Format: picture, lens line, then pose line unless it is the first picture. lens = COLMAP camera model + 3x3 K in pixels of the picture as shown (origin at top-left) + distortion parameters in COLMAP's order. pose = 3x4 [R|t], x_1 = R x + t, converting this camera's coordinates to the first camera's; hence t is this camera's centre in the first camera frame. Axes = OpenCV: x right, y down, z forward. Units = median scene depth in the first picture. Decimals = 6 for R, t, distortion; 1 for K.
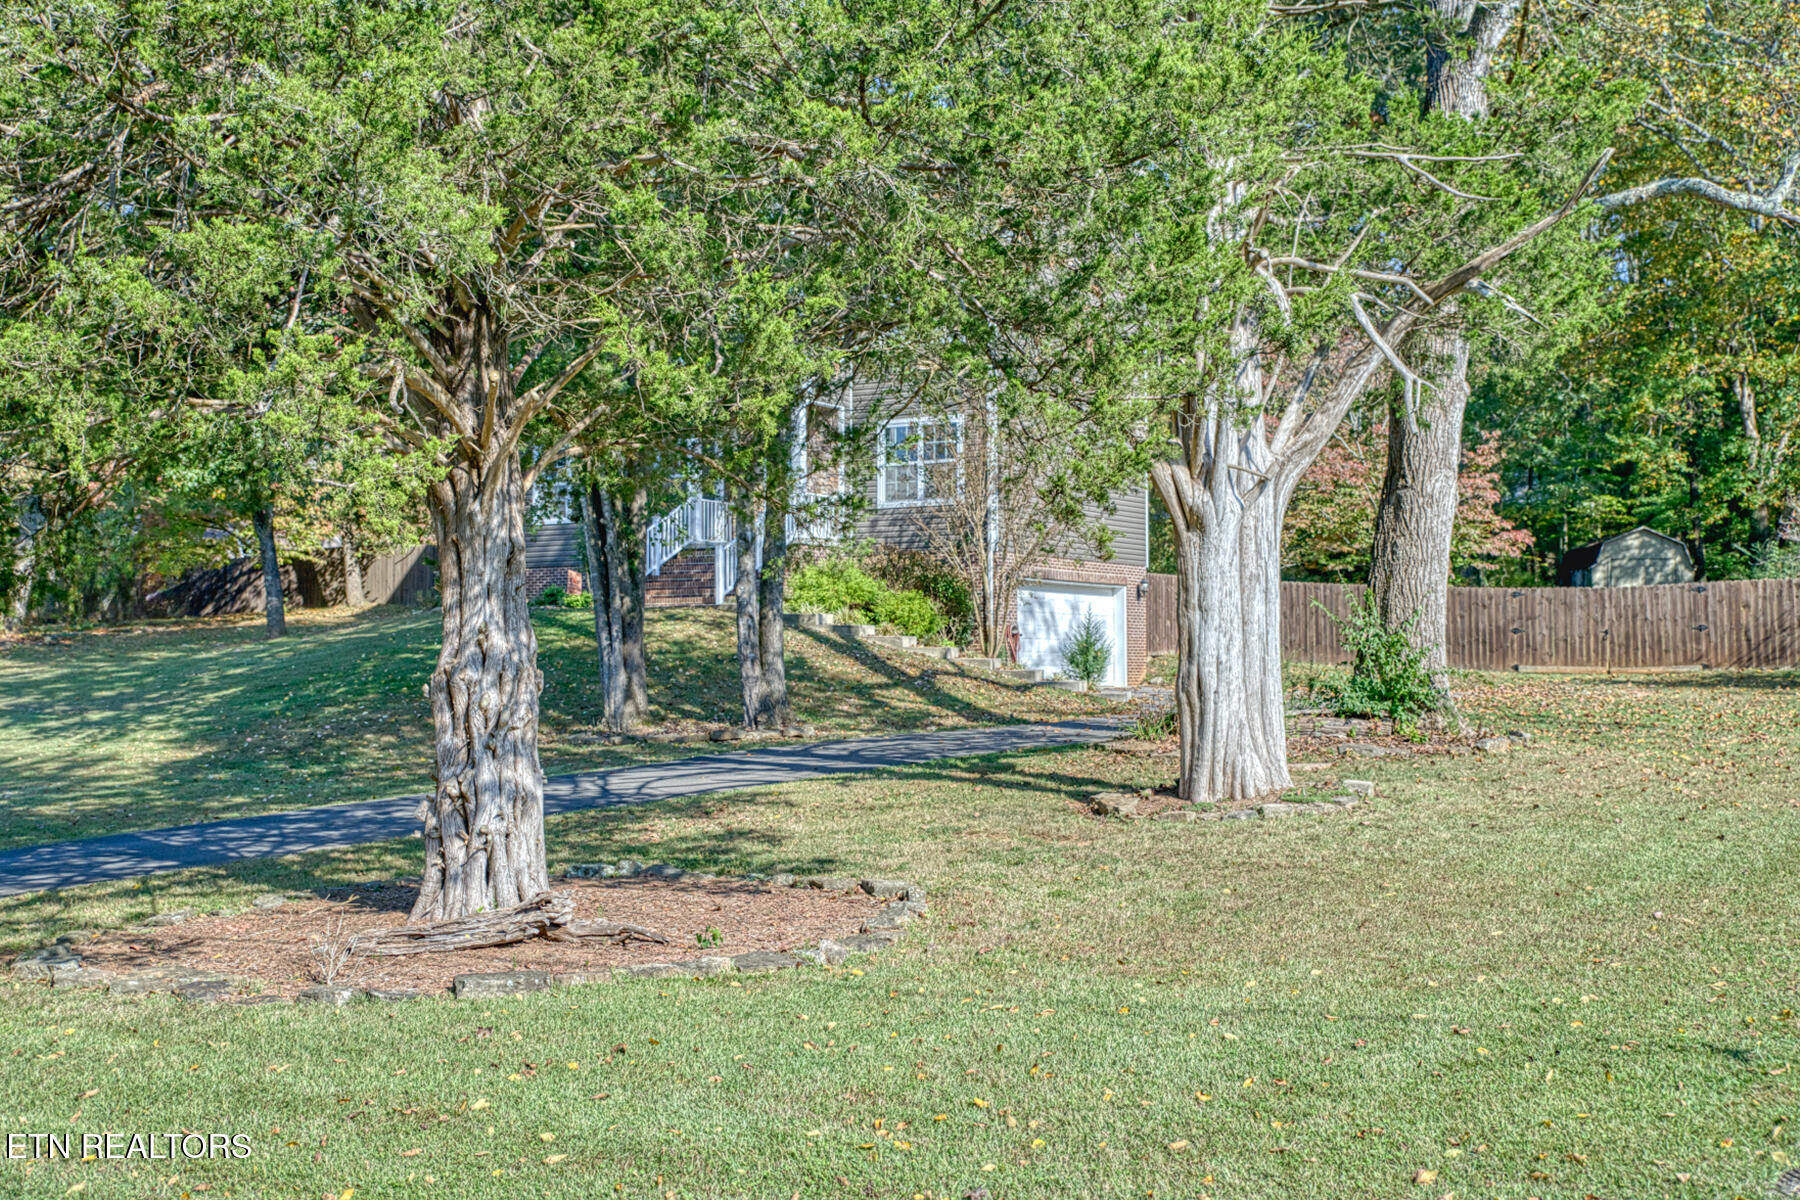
lens RADIAL K [[2156.3, 0, 900.0], [0, 2156.3, 600.0], [0, 0, 1]] dist [0.004339, 0.003015]
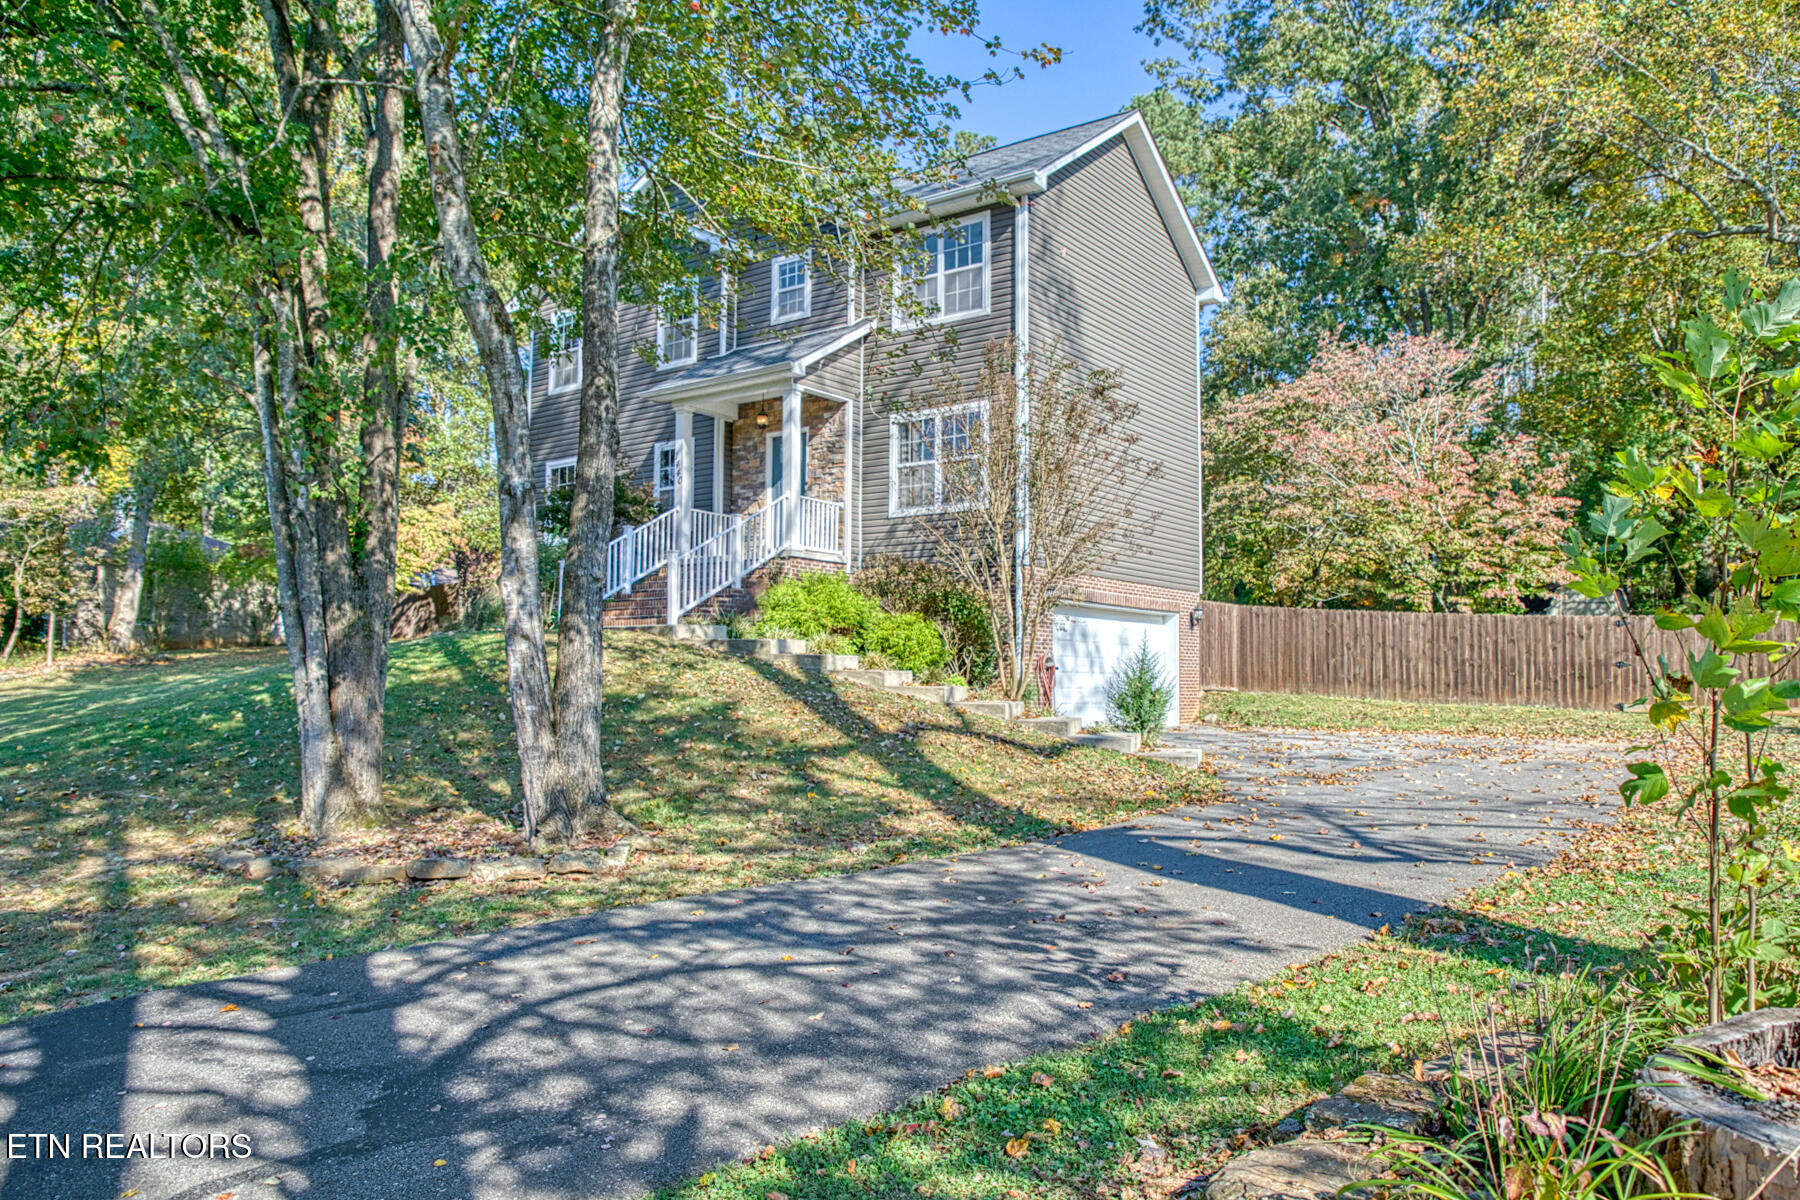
lens RADIAL K [[1299.4, 0, 900.0], [0, 1299.4, 600.0], [0, 0, 1]] dist [-0.089320, 0.000006]
pose [[0.996590, 0.003608, -0.082437, 0.040119], [-0.005934, 0.999591, -0.027978, 0.004622], [0.082302, 0.028372, 0.996203, 0.541007]]
